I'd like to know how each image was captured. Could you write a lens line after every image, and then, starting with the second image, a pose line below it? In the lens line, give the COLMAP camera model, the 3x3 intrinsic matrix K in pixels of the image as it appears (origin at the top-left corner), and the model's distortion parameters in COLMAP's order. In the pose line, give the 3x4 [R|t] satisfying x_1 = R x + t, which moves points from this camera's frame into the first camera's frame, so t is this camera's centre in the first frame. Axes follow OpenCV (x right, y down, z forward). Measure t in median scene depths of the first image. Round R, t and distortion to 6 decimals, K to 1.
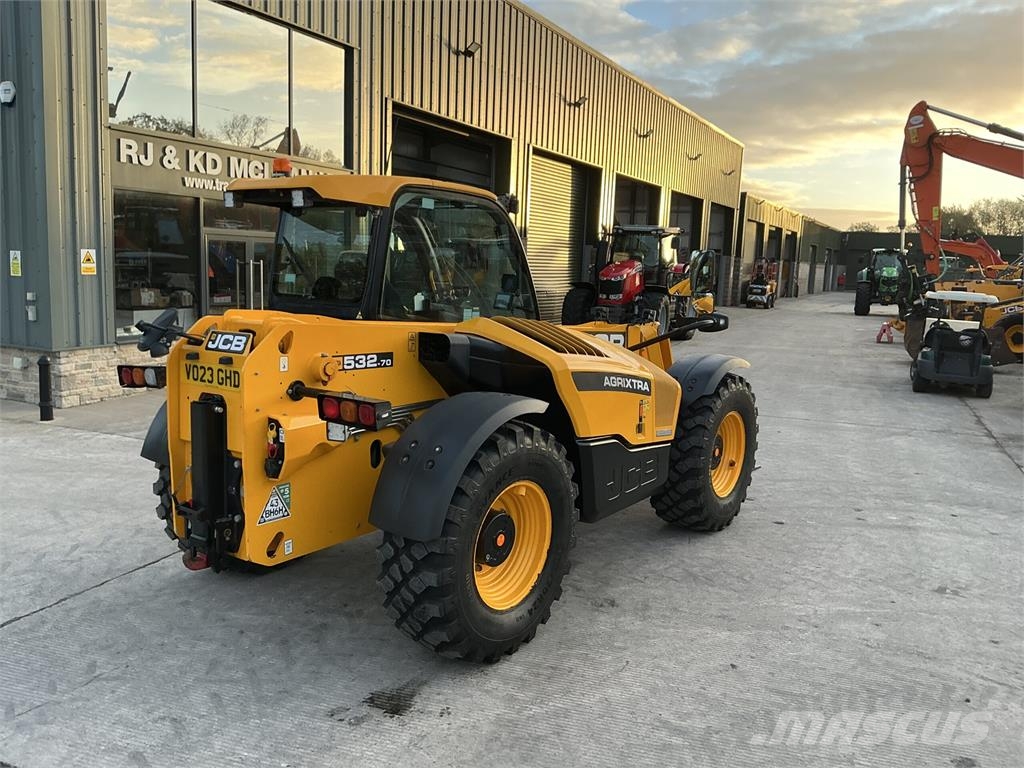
lens RADIAL K [[847.9, 0, 512.0], [0, 847.9, 380.0], [0, 0, 1]] dist [0.159570, -0.336595]
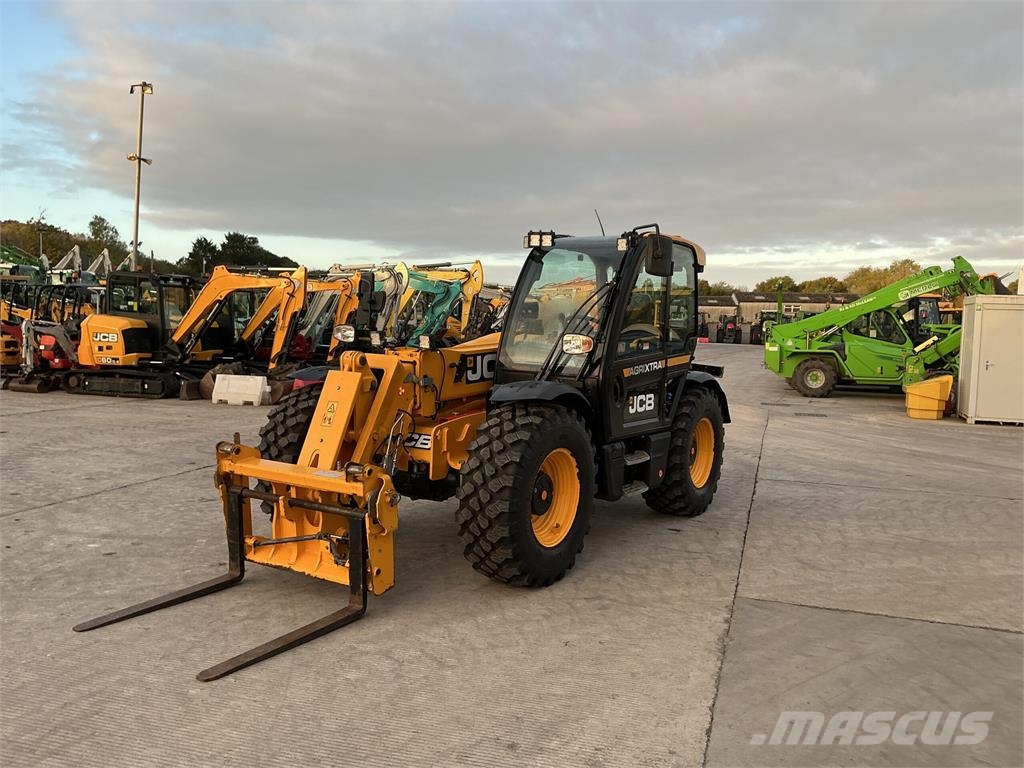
lens RADIAL K [[847.9, 0, 512.0], [0, 847.9, 380.0], [0, 0, 1]] dist [0.159570, -0.336595]
pose [[-0.995870, -0.057311, -0.070416, 0.090134], [-0.070510, 0.976808, 0.202176, -0.242984], [0.057196, 0.206306, -0.976815, 2.063789]]
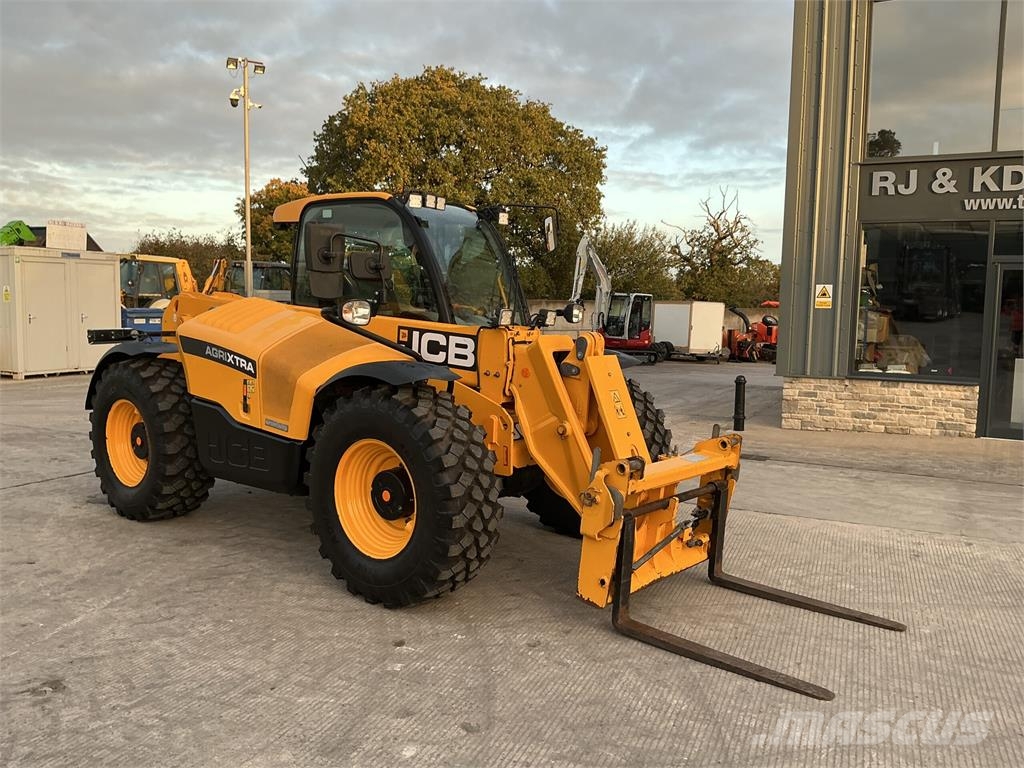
lens RADIAL K [[847.9, 0, 512.0], [0, 847.9, 380.0], [0, 0, 1]] dist [0.159570, -0.336595]
pose [[-0.057591, 0.058707, -0.996613, 0.972615], [-0.157563, 0.985224, 0.067142, -0.078909], [0.985828, 0.160896, -0.047490, 1.155439]]
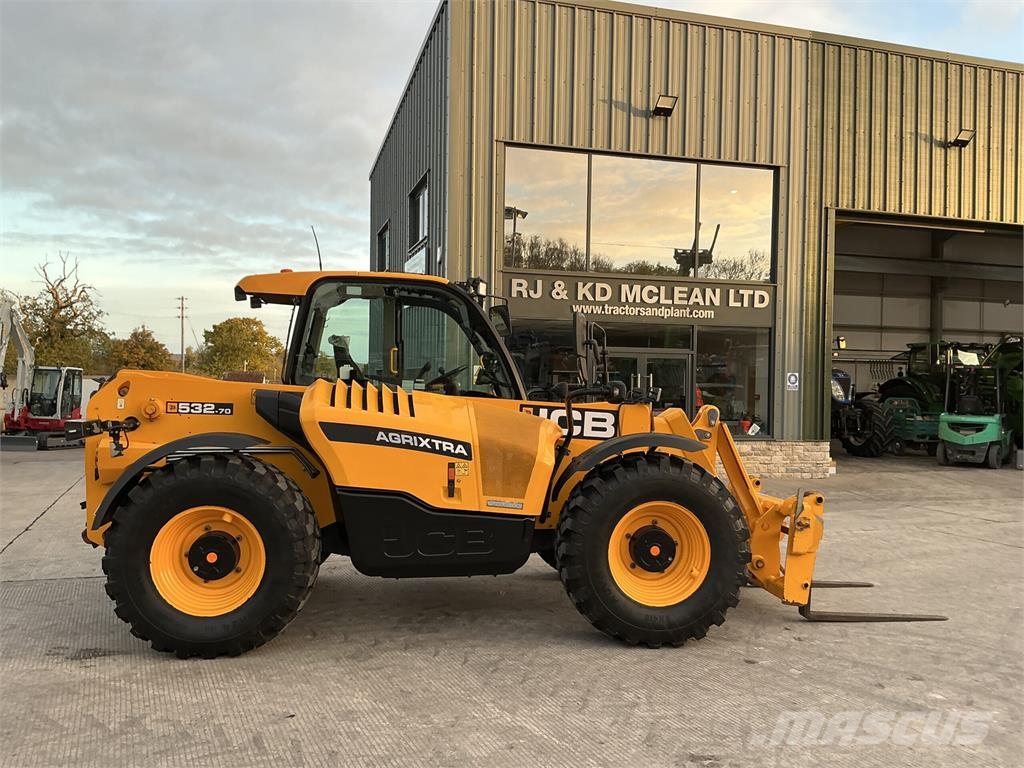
lens RADIAL K [[845.3, 0, 513.5], [0, 845.3, 383.1], [0, 0, 1]] dist [0.151156, -0.305355]
pose [[0.678430, -0.025240, -0.734231, 0.782648], [-0.093914, 0.988231, -0.120748, 0.037509], [0.728637, 0.150874, 0.668076, 0.327983]]
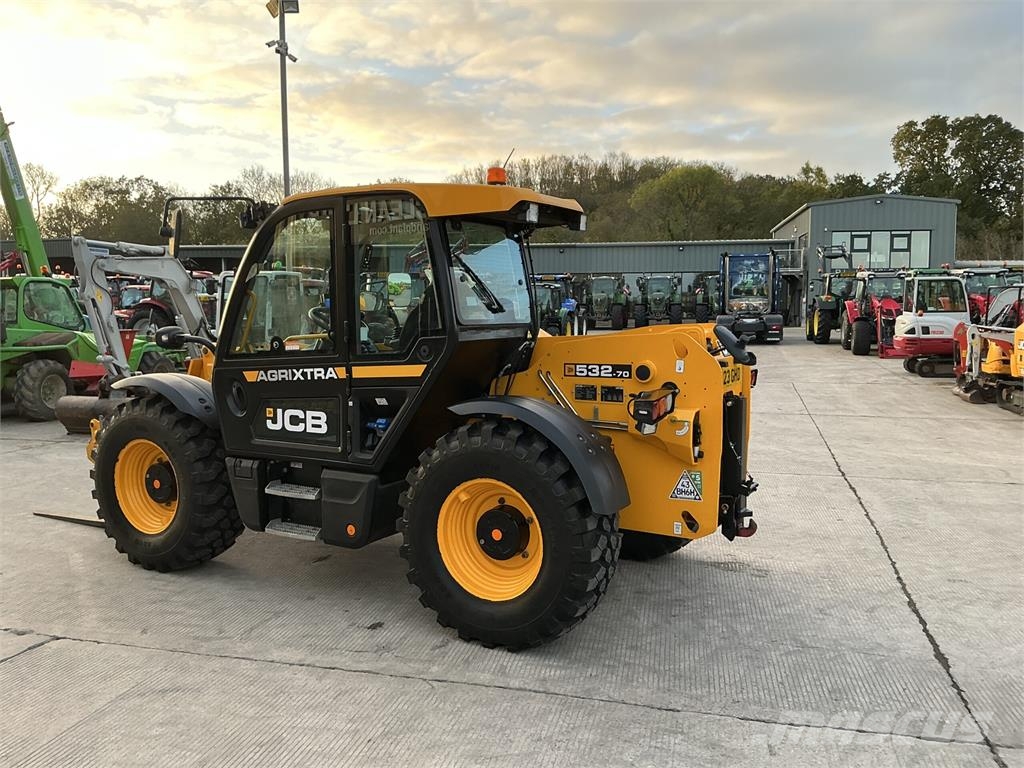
lens RADIAL K [[845.3, 0, 513.5], [0, 845.3, 383.1], [0, 0, 1]] dist [0.151156, -0.305355]
pose [[-0.115856, -0.116257, 0.986439, -0.964683], [0.133999, 0.982218, 0.131497, -0.124820], [-0.984186, 0.147417, -0.098218, 0.913849]]
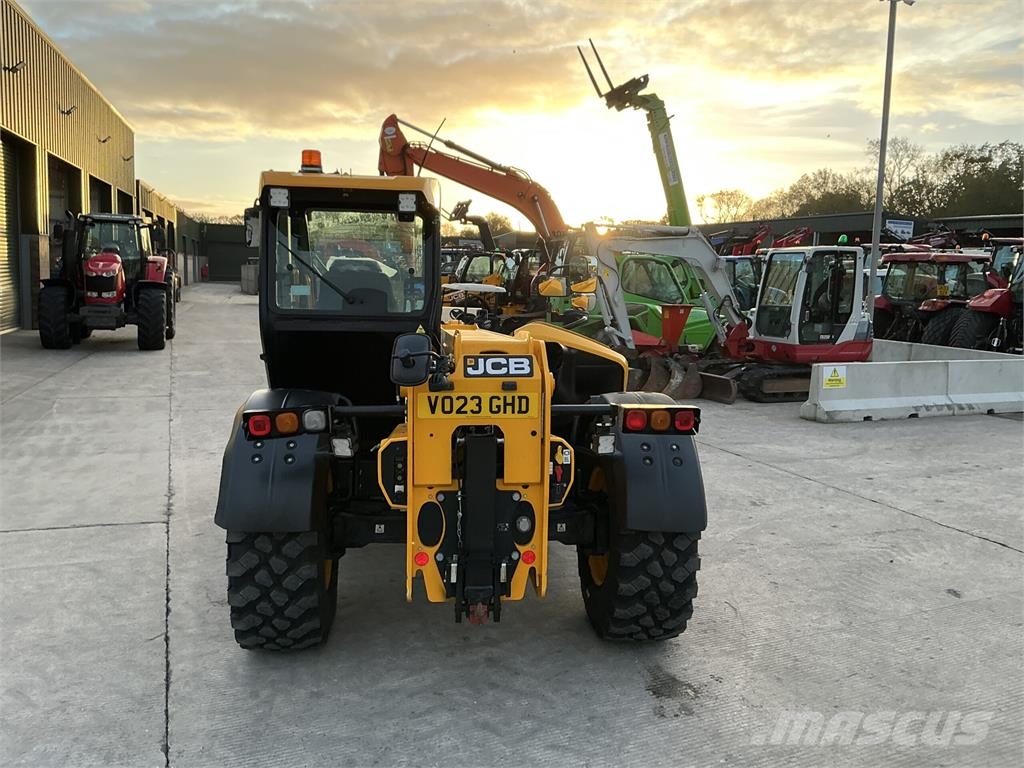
lens RADIAL K [[847.9, 0, 512.0], [0, 847.9, 380.0], [0, 0, 1]] dist [0.159570, -0.336595]
pose [[0.734082, -0.099429, 0.671742, -0.589856], [0.091835, 0.994671, 0.046870, -0.044689], [-0.672822, 0.027283, 0.739301, 0.207710]]
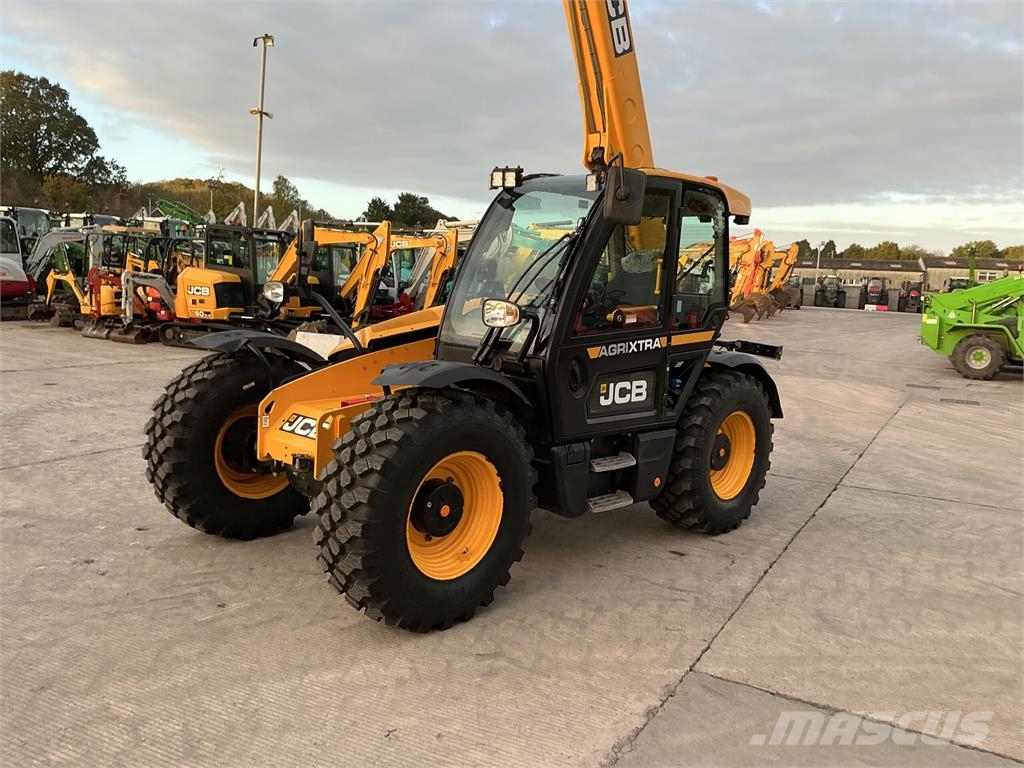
lens RADIAL K [[847.9, 0, 512.0], [0, 847.9, 380.0], [0, 0, 1]] dist [0.159570, -0.336595]
pose [[-0.988417, -0.096912, 0.116786, -0.135651], [-0.063926, 0.963823, 0.258762, -0.227567], [-0.137638, 0.248299, -0.958855, 1.838595]]
